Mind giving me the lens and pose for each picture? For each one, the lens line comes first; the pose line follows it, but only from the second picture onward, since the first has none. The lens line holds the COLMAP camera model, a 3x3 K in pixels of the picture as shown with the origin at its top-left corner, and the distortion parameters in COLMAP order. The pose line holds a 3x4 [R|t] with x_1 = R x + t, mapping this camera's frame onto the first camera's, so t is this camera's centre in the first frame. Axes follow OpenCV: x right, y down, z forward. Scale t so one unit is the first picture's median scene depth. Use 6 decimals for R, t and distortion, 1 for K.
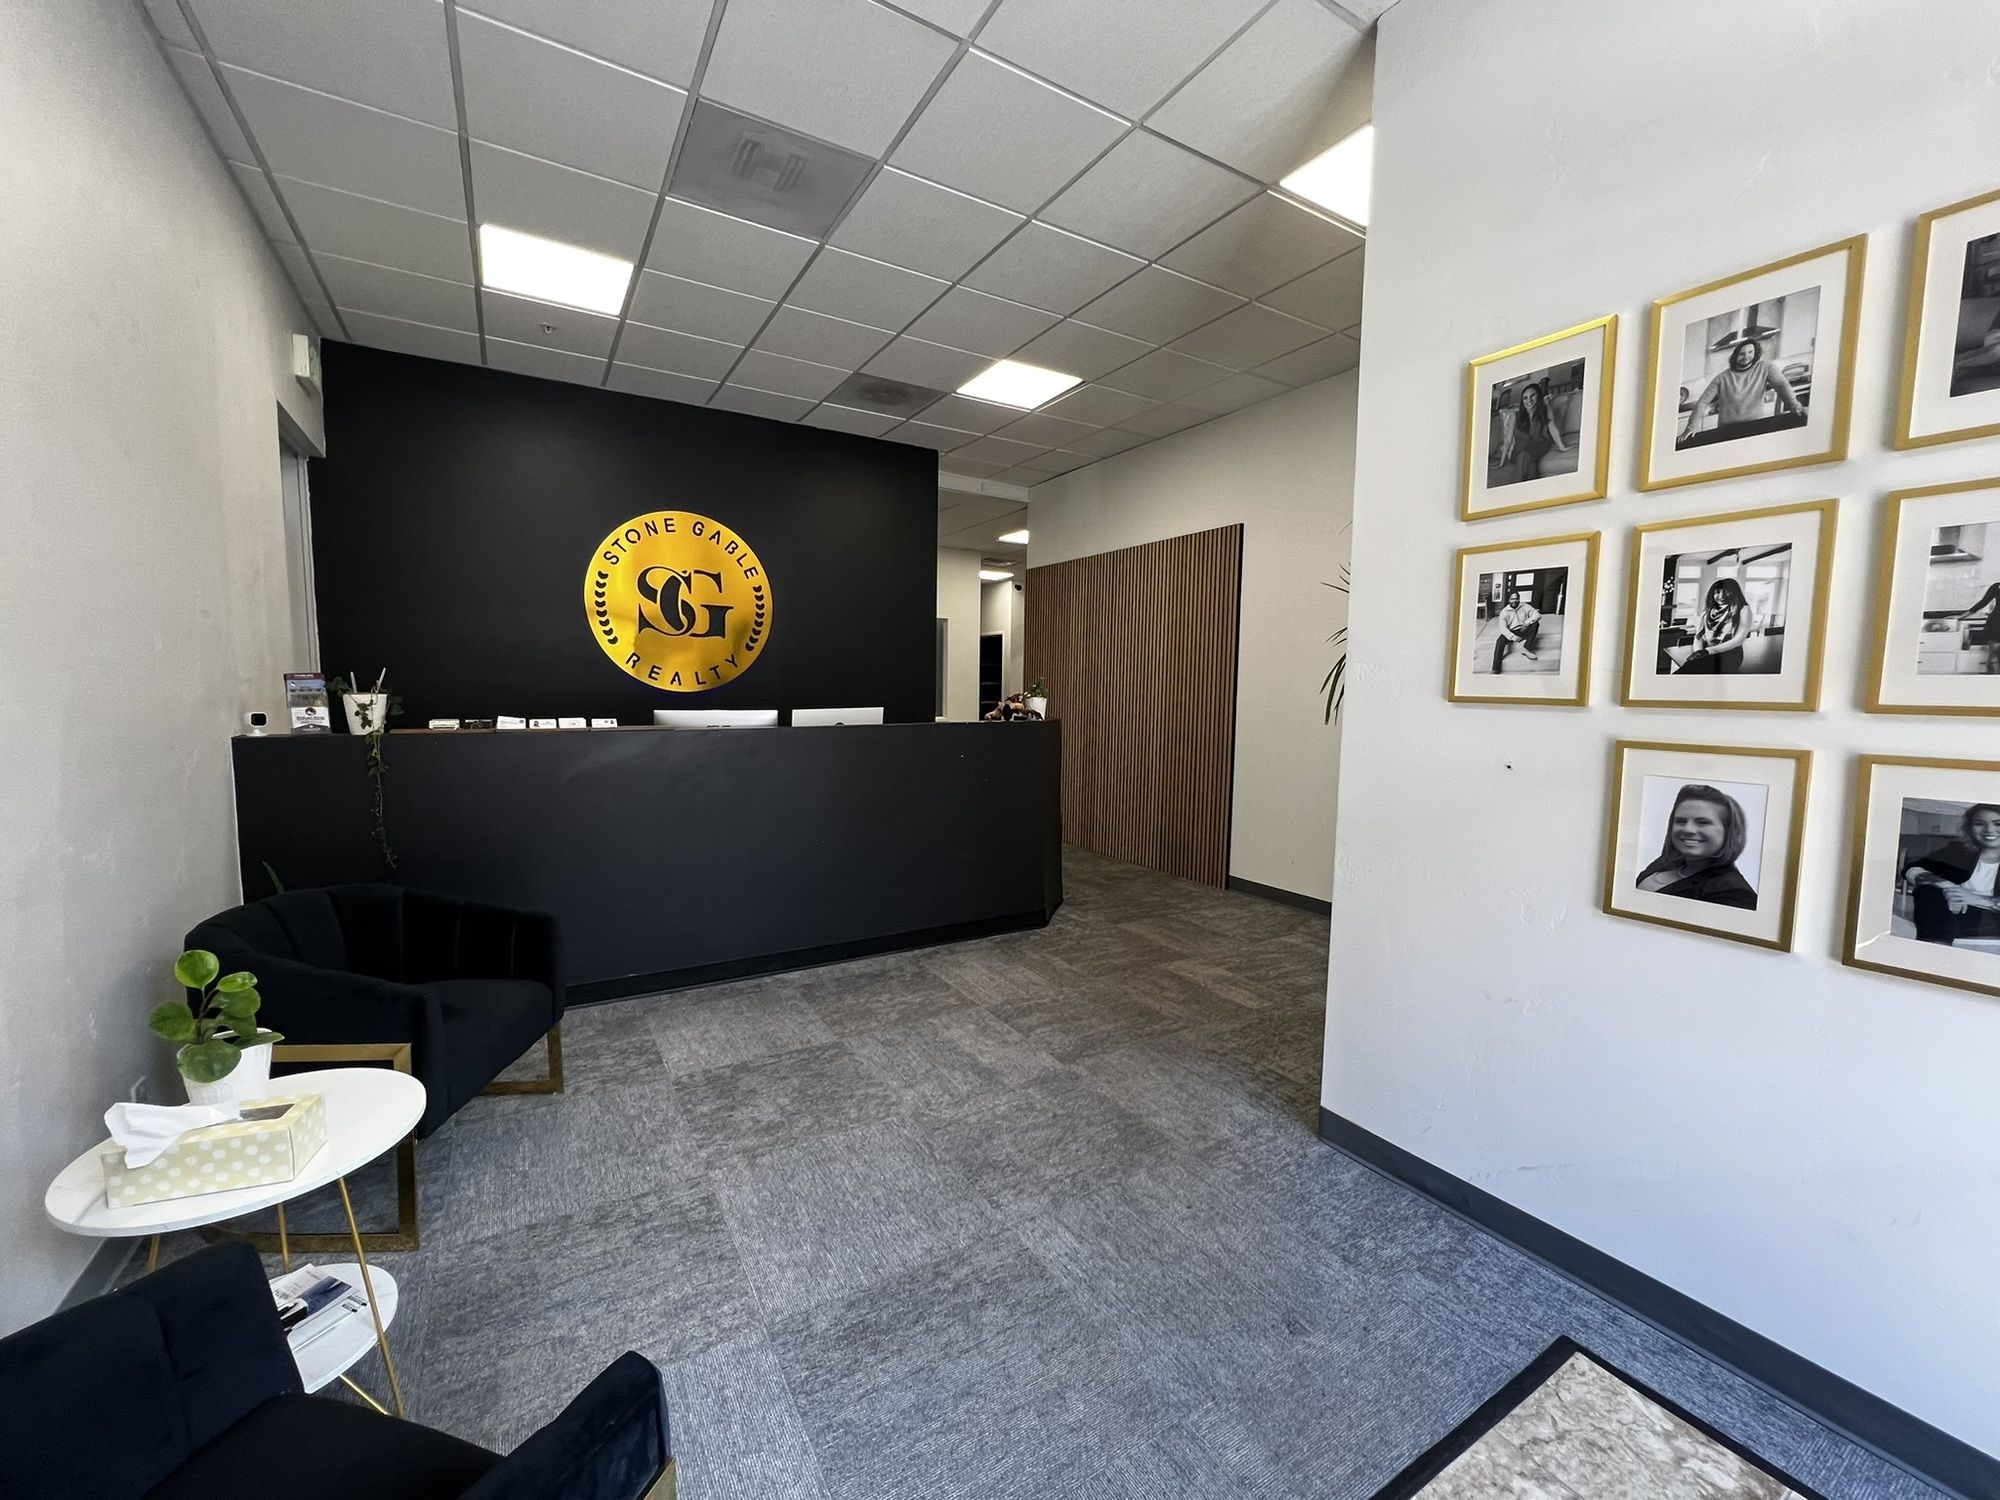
lens RADIAL K [[803.7, 0, 1001.0], [0, 803.7, 749.1], [0, 0, 1]] dist [-0.004519, 0.000647]
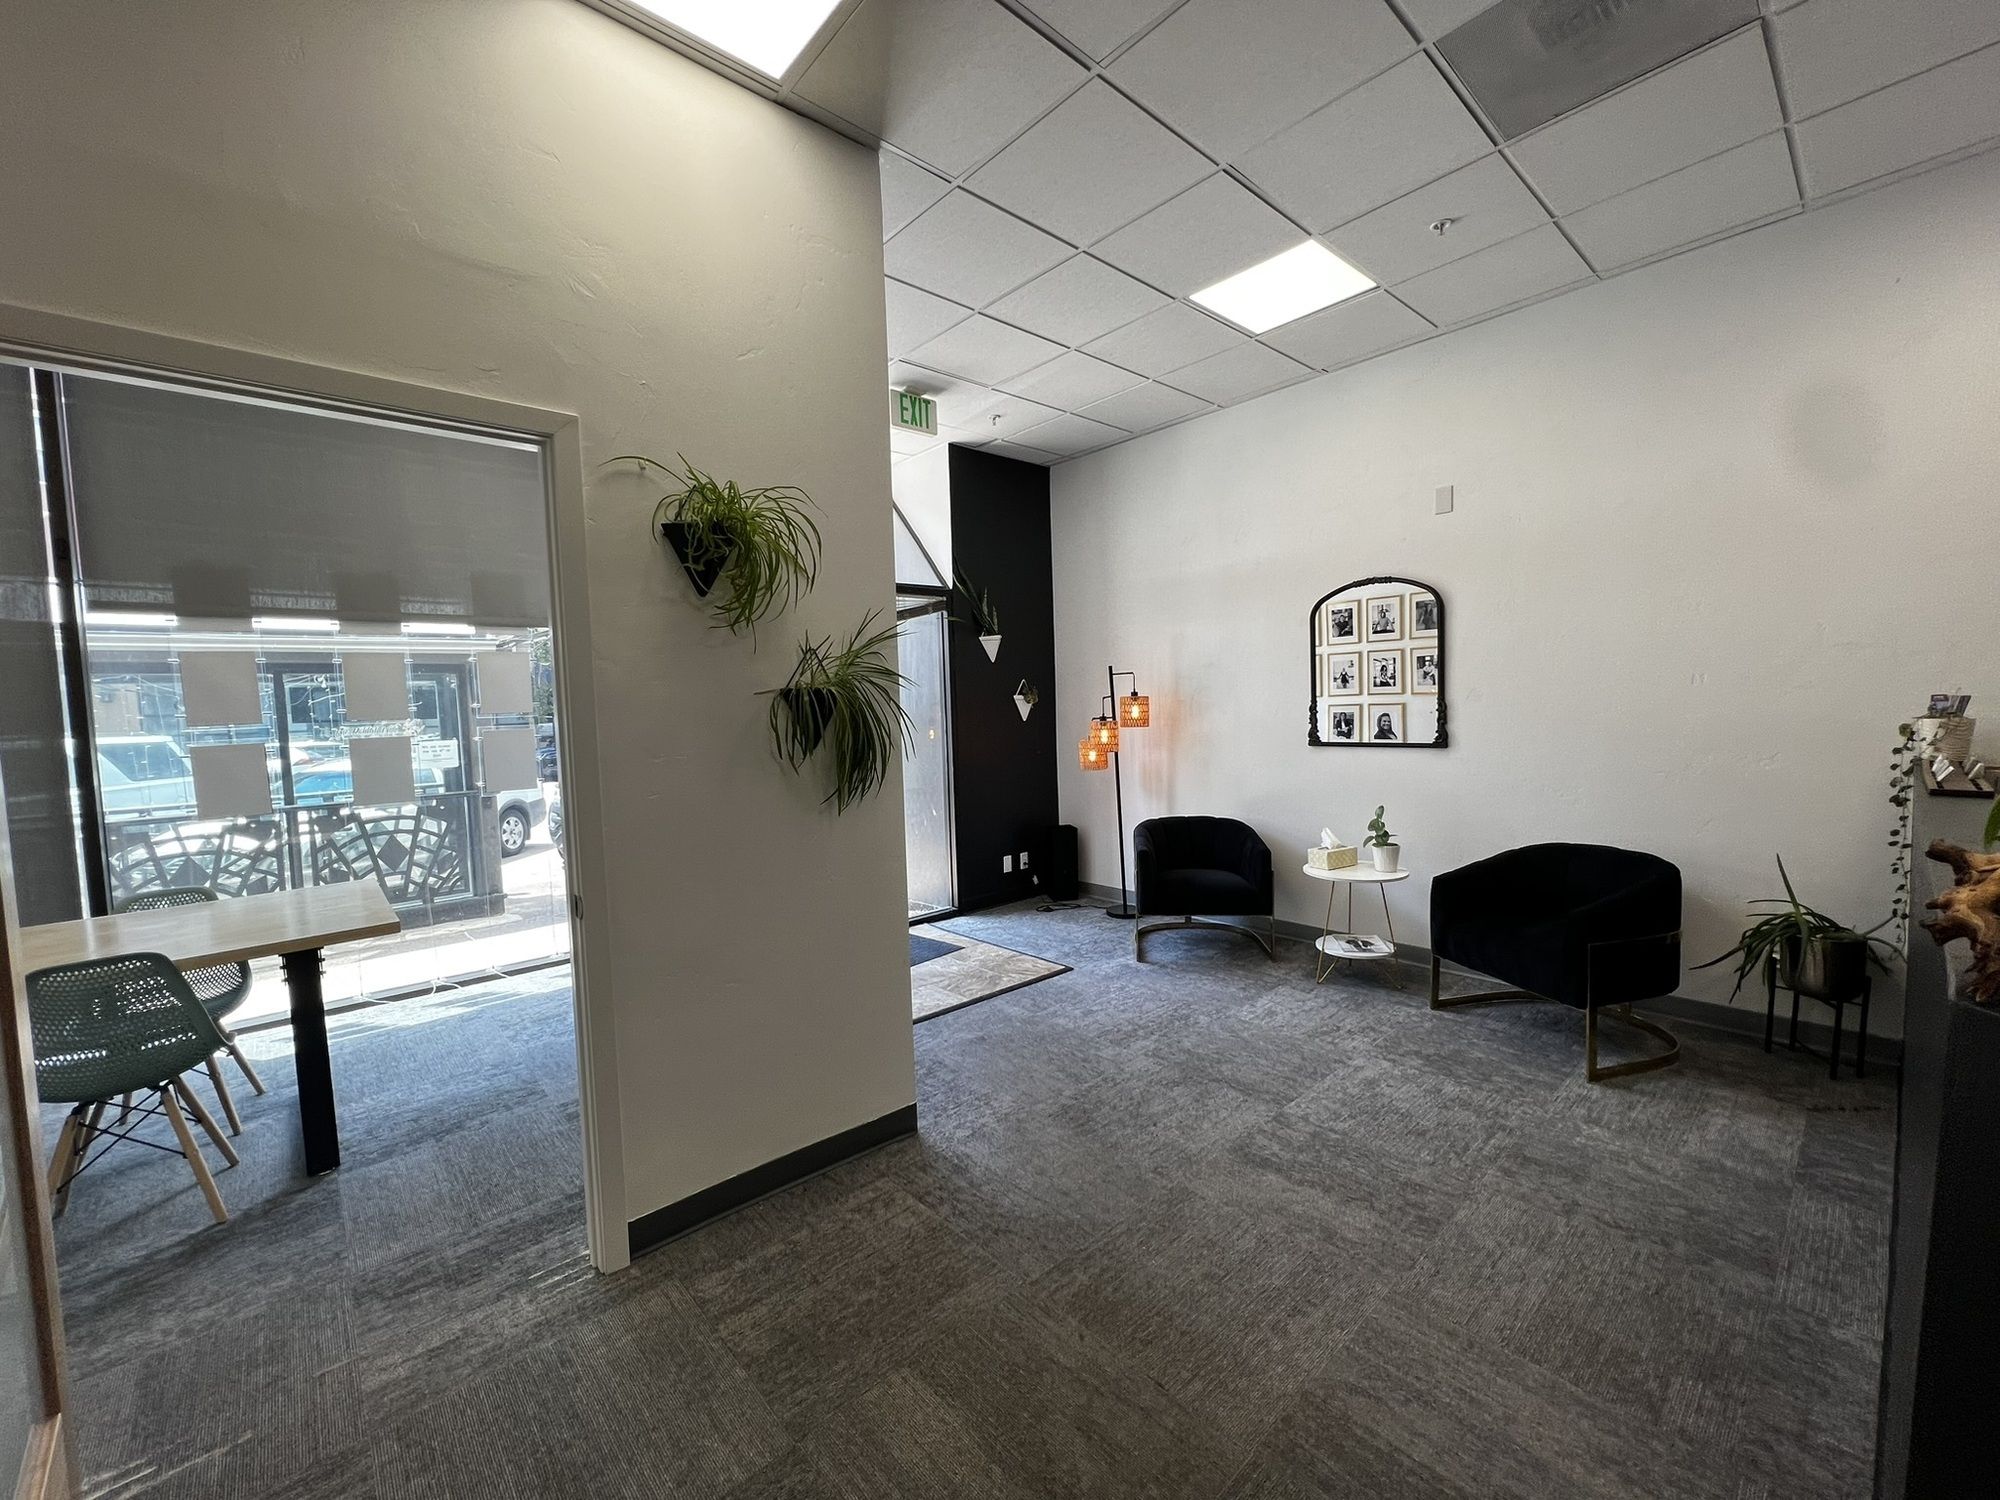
lens RADIAL K [[803.7, 0, 1000.8], [0, 803.7, 752.1], [0, 0, 1]] dist [-0.004519, 0.000647]
pose [[-0.982622, 0.028120, -0.183473, 0.403051], [0.002555, 0.990414, 0.138110, -0.160693], [0.185598, 0.135241, -0.973275, 1.735422]]
